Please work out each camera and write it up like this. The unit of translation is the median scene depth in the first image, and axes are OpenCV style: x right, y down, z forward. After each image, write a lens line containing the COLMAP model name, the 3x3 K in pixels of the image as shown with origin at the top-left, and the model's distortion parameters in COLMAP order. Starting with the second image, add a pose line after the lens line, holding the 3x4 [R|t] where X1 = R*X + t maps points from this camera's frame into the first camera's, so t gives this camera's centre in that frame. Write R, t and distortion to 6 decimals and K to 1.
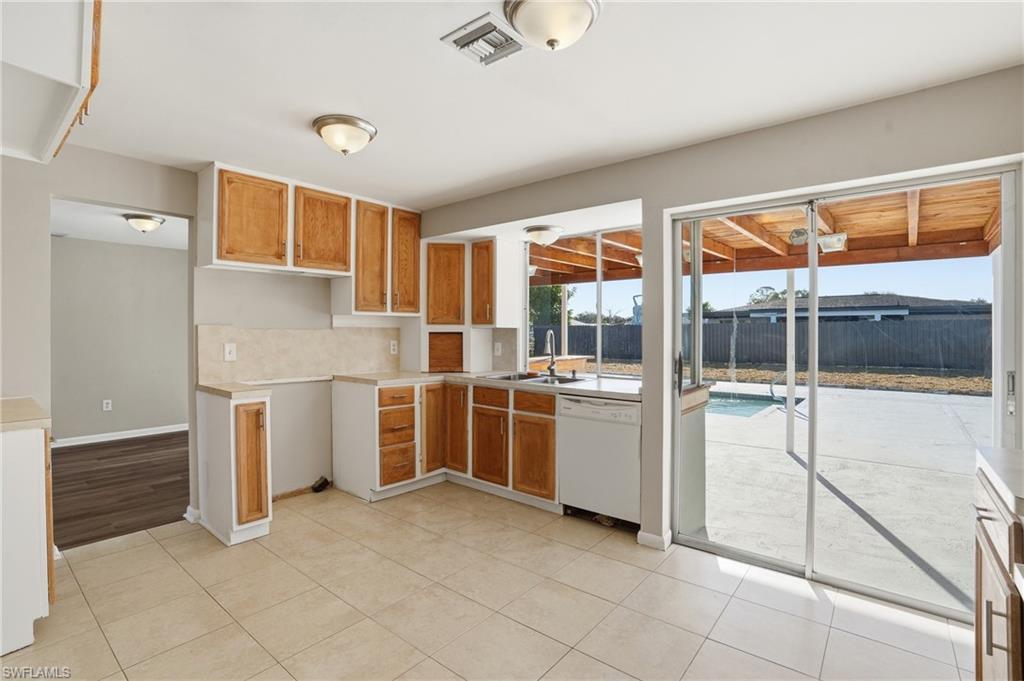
lens RADIAL K [[478.6, 0, 509.2], [0, 478.6, 332.8], [0, 0, 1]] dist [-0.069281, 0.025400]
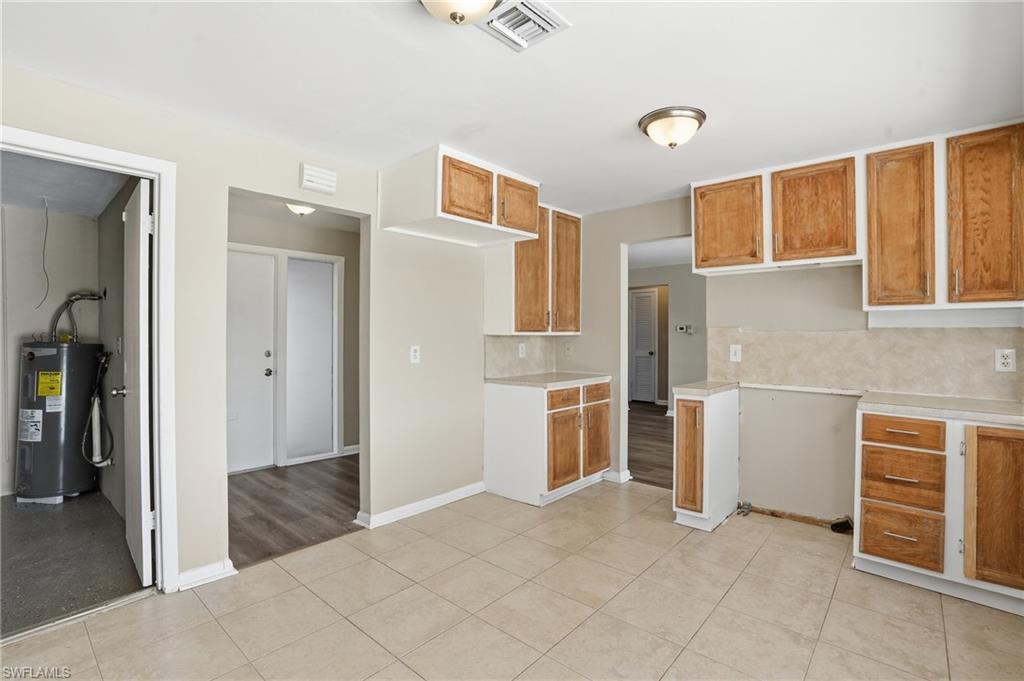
lens RADIAL K [[478.6, 0, 509.2], [0, 478.6, 332.8], [0, 0, 1]] dist [-0.069281, 0.025400]
pose [[-0.031796, -0.001083, -0.999494, 0.442850], [-0.004594, 0.999989, -0.000938, -0.000721], [0.999484, 0.004562, -0.031800, 0.502039]]
